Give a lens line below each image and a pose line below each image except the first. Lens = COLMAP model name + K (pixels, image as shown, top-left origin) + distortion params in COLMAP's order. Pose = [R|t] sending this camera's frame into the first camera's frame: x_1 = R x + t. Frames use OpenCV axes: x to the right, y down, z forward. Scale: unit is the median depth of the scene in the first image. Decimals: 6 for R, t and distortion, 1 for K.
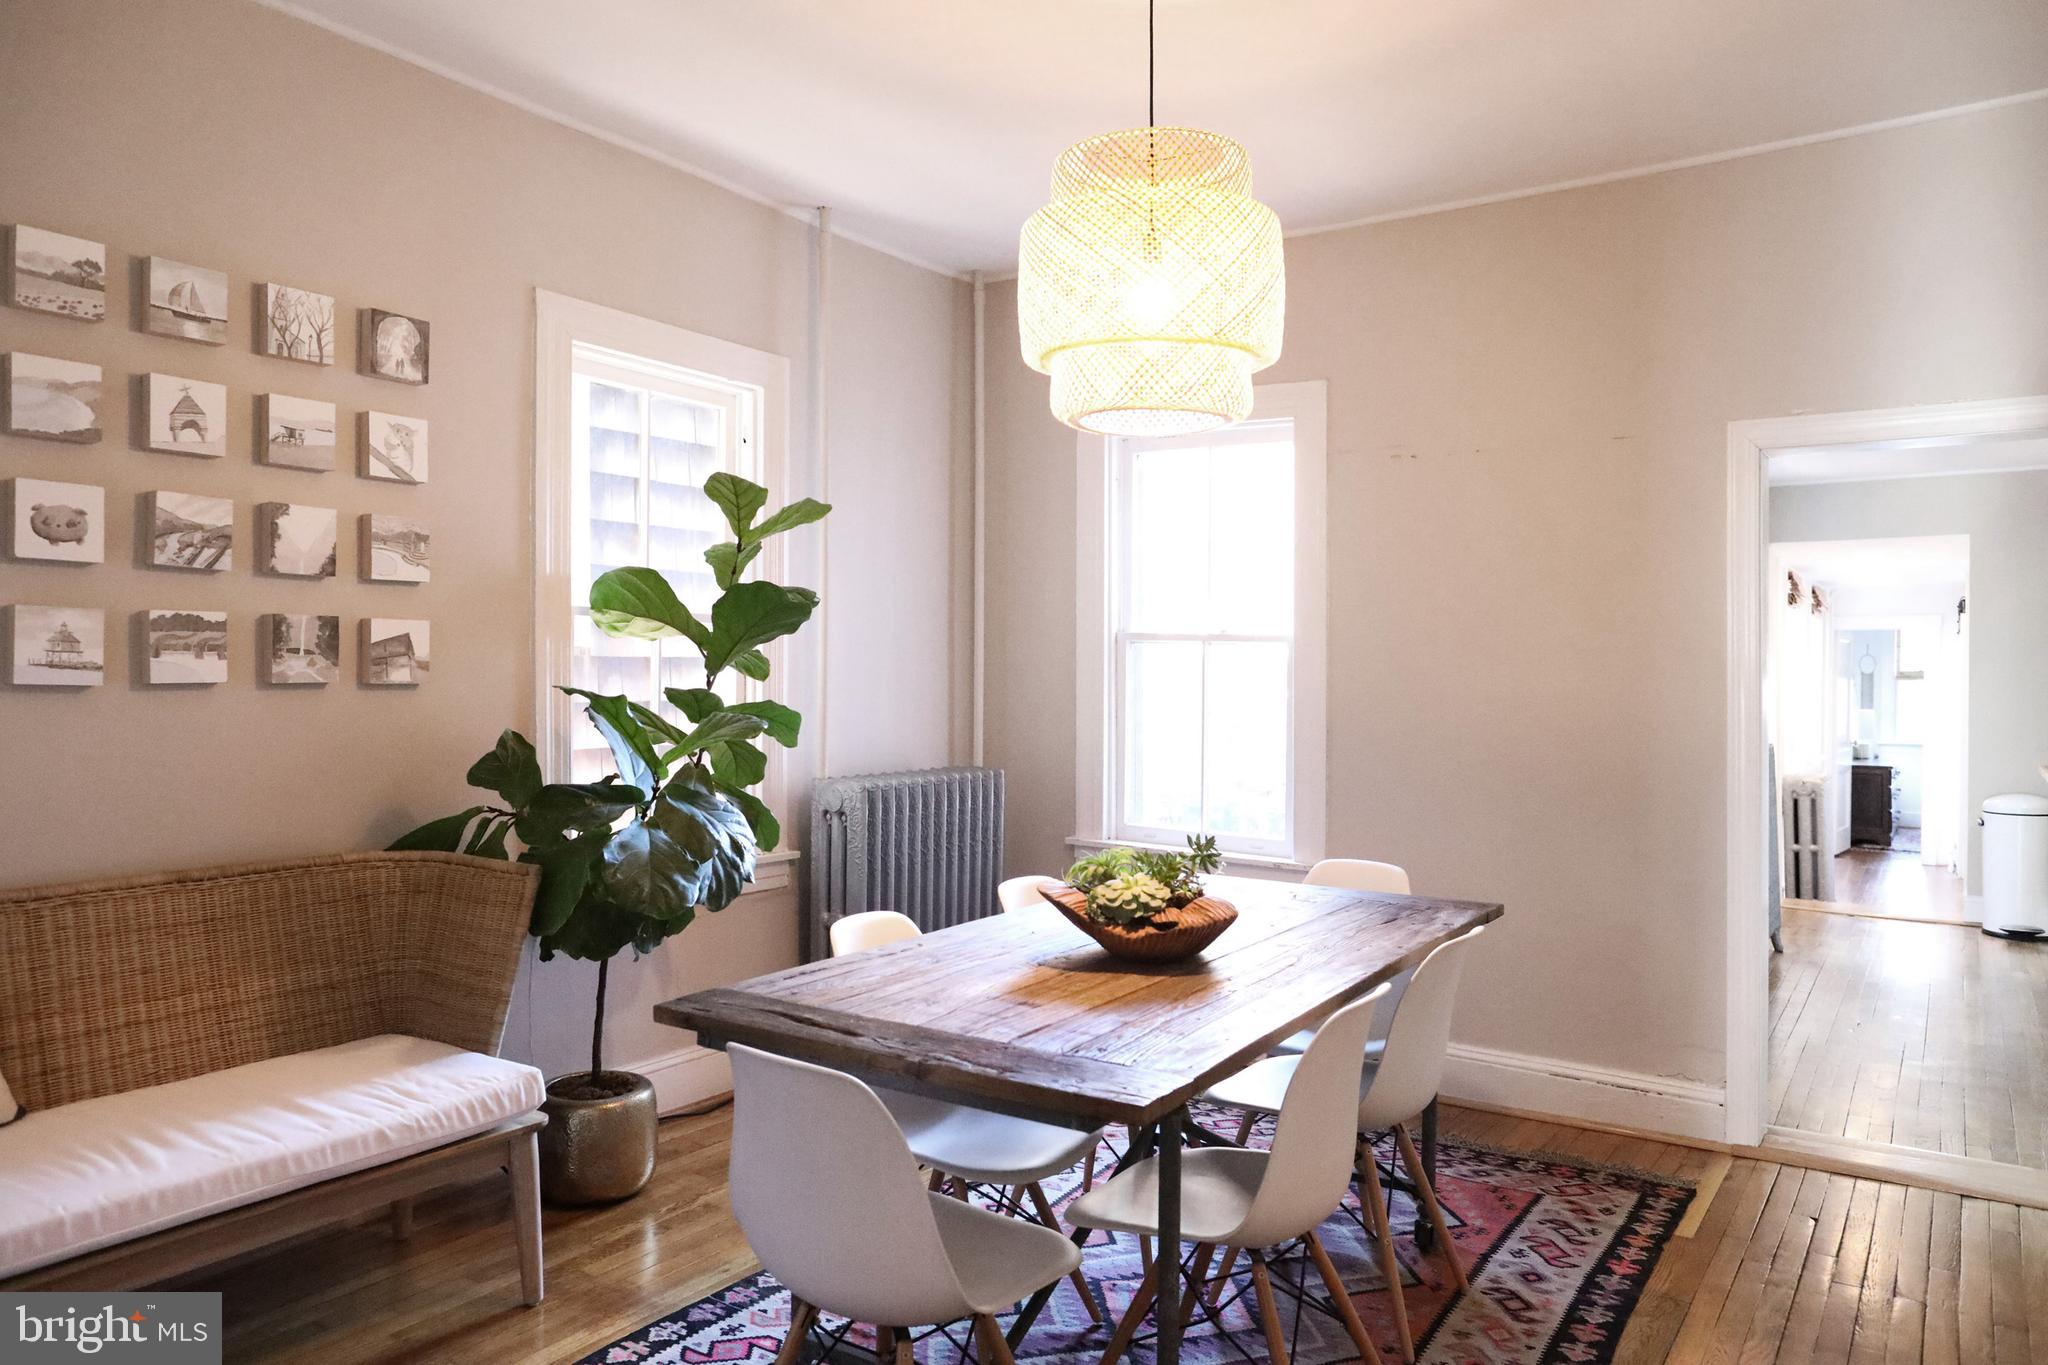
lens RADIAL K [[1379.9, 0, 1024.0], [0, 1379.9, 682.5], [0, 0, 1]] dist [-0.002828, -0.001043]
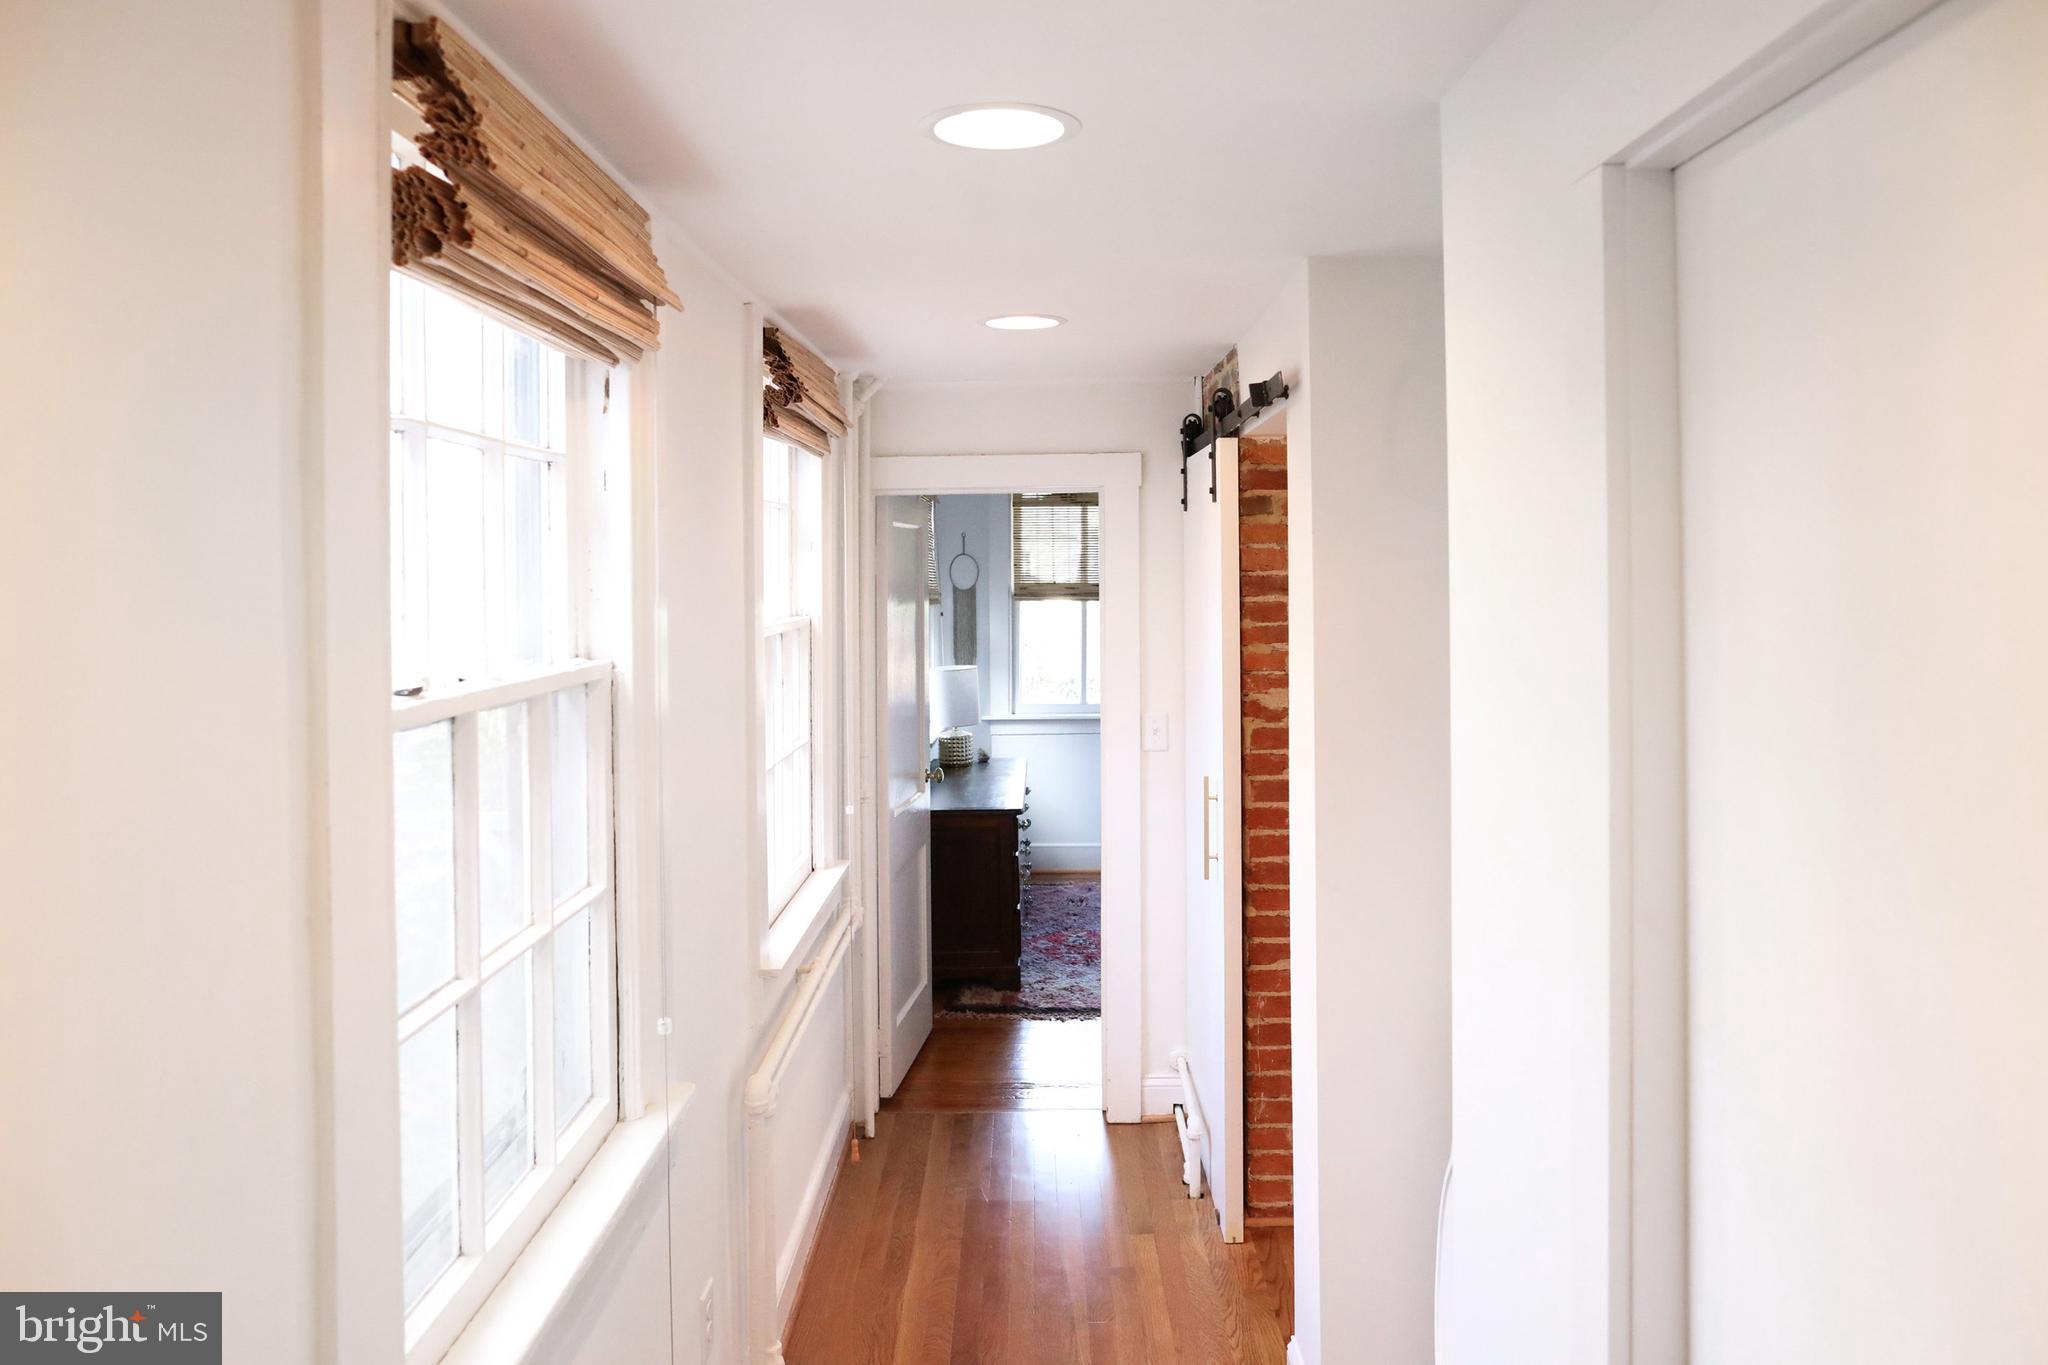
lens RADIAL K [[1379.9, 0, 1024.0], [0, 1379.9, 682.5], [0, 0, 1]] dist [-0.002828, -0.001043]
pose [[0.830710, -0.062762, 0.553156, 0.366795], [0.010194, 0.995173, 0.097605, -0.021134], [-0.556612, -0.075443, 0.827340, 0.597492]]
